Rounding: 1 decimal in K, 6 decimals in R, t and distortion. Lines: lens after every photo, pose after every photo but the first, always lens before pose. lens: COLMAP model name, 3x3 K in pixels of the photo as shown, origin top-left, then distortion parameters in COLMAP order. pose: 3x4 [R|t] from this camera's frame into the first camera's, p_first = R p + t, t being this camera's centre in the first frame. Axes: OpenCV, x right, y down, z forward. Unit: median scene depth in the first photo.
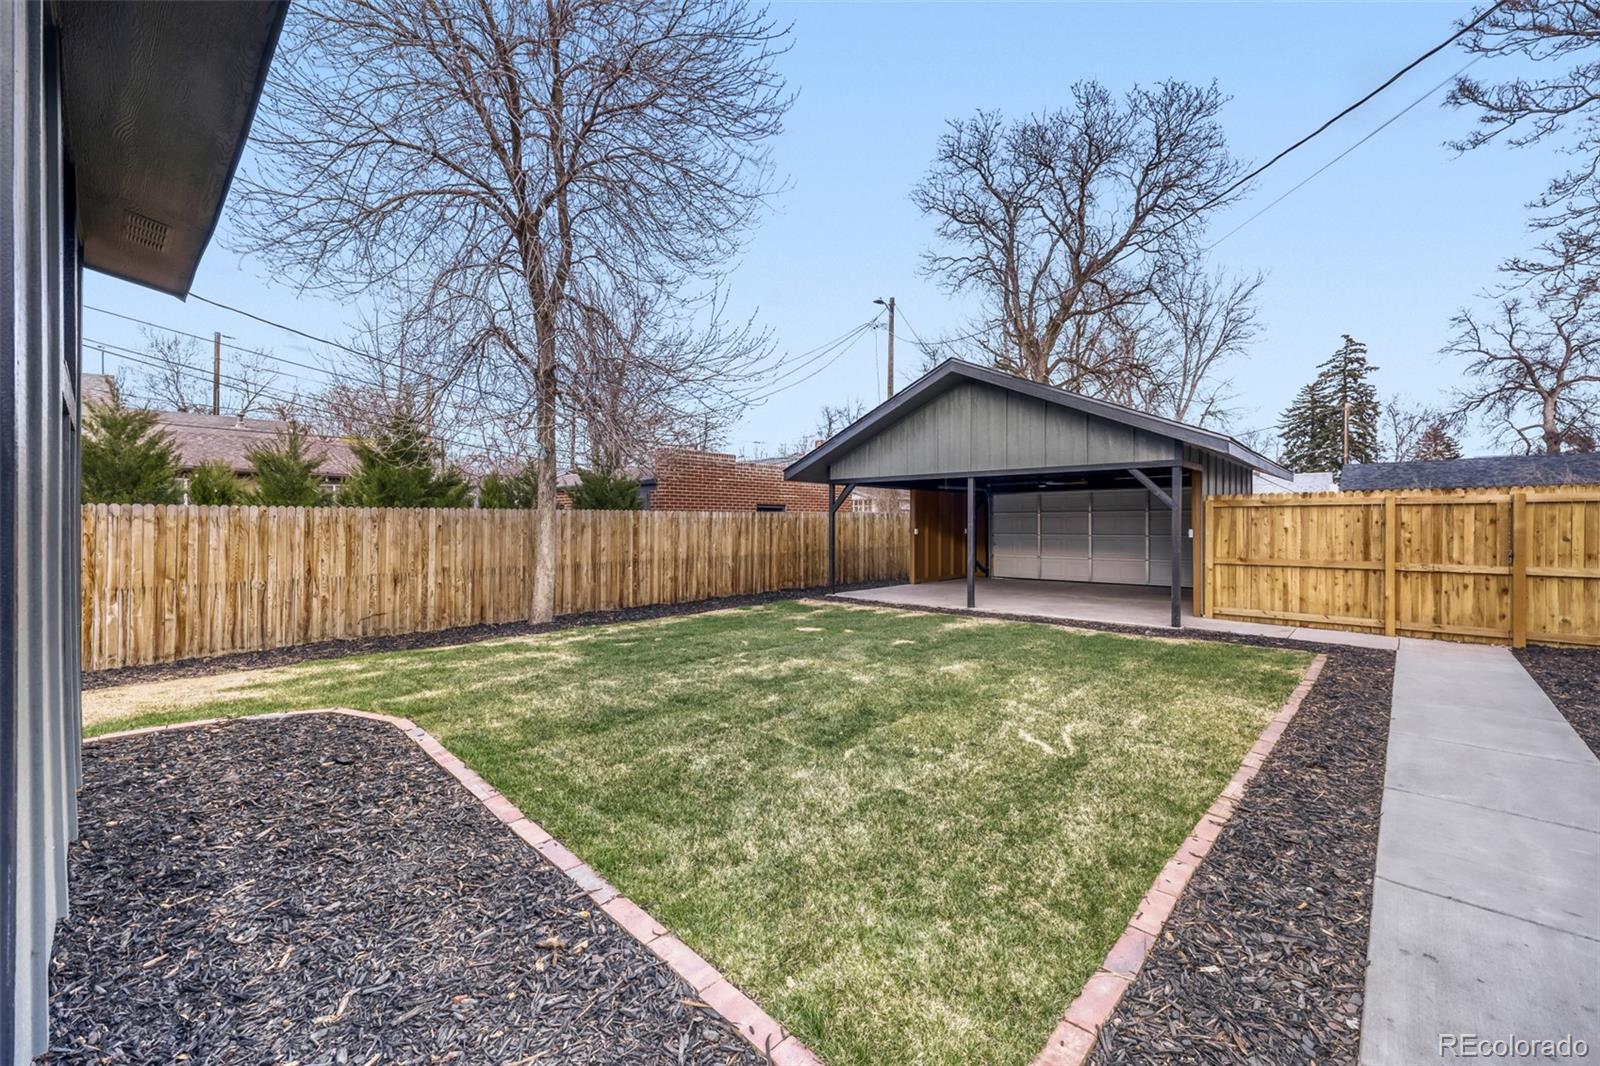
lens RADIAL K [[629.2, 0, 800.0], [0, 629.2, 533.0], [0, 0, 1]] dist [0.000474, 0.000175]
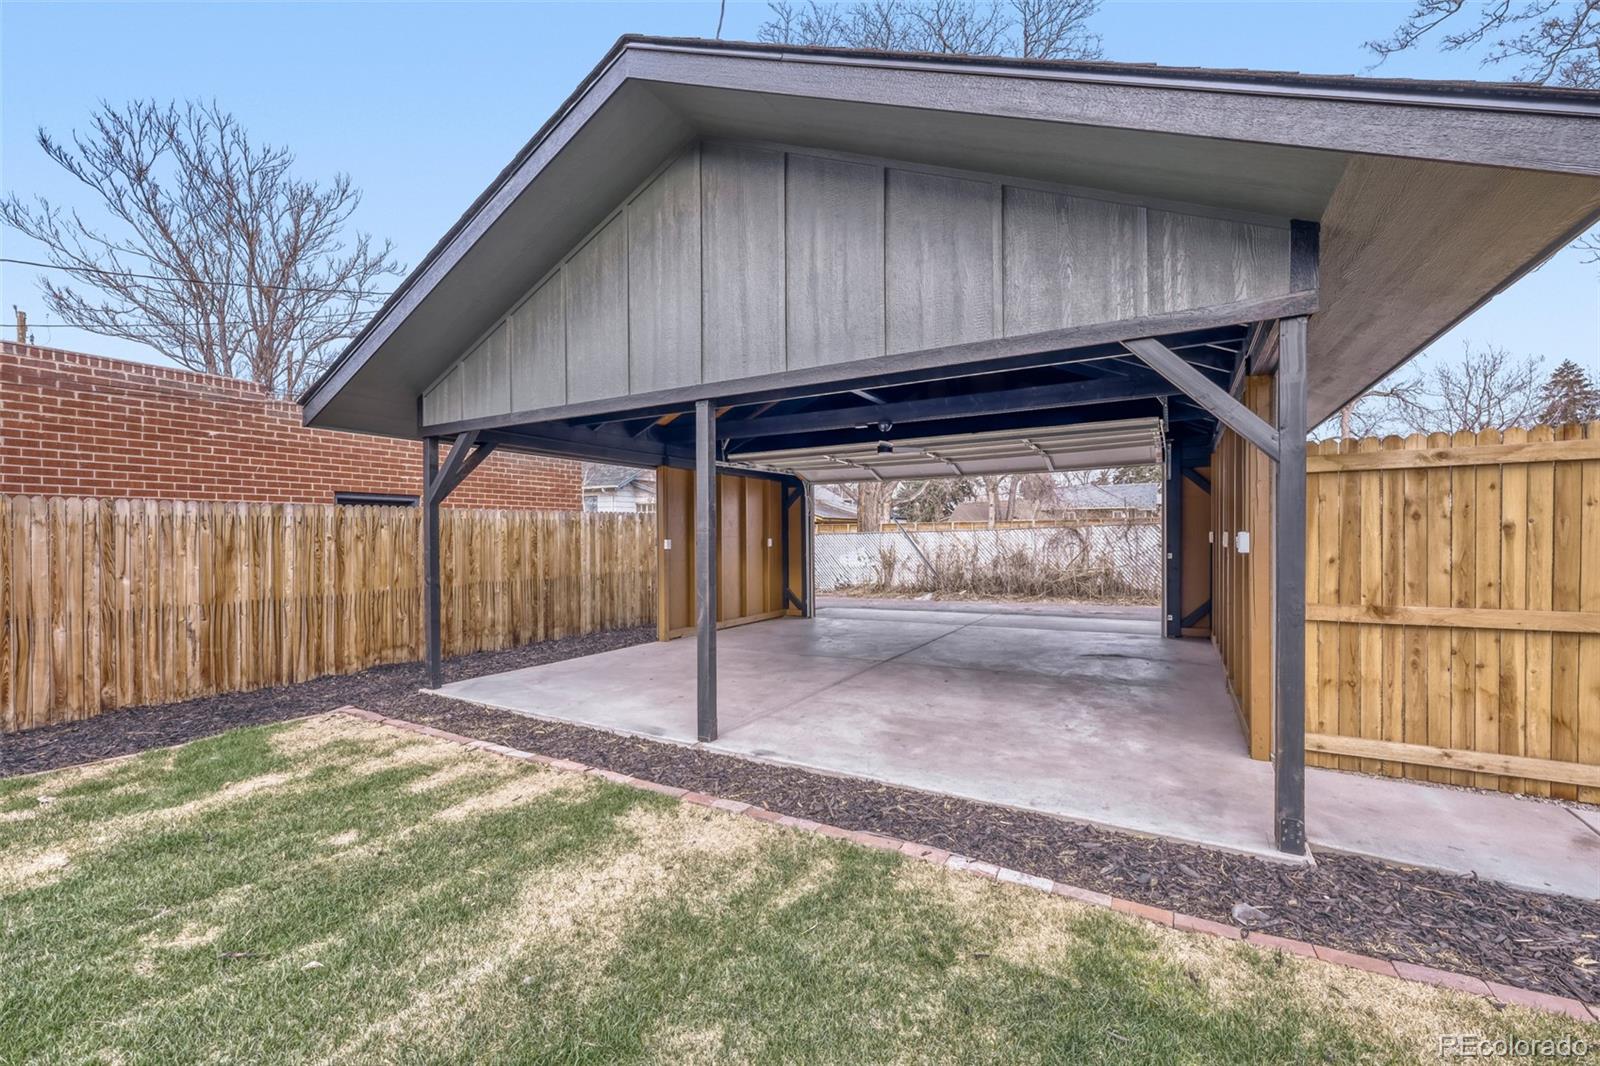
lens RADIAL K [[650.0, 0, 800.0], [0, 650.0, 533.0], [0, 0, 1]] dist [-0.001141, -0.000118]
pose [[0.976384, -0.005942, 0.215960, 0.213324], [0.010169, 0.999778, -0.018466, -0.000174], [-0.215802, 0.020226, 0.976228, 0.528865]]
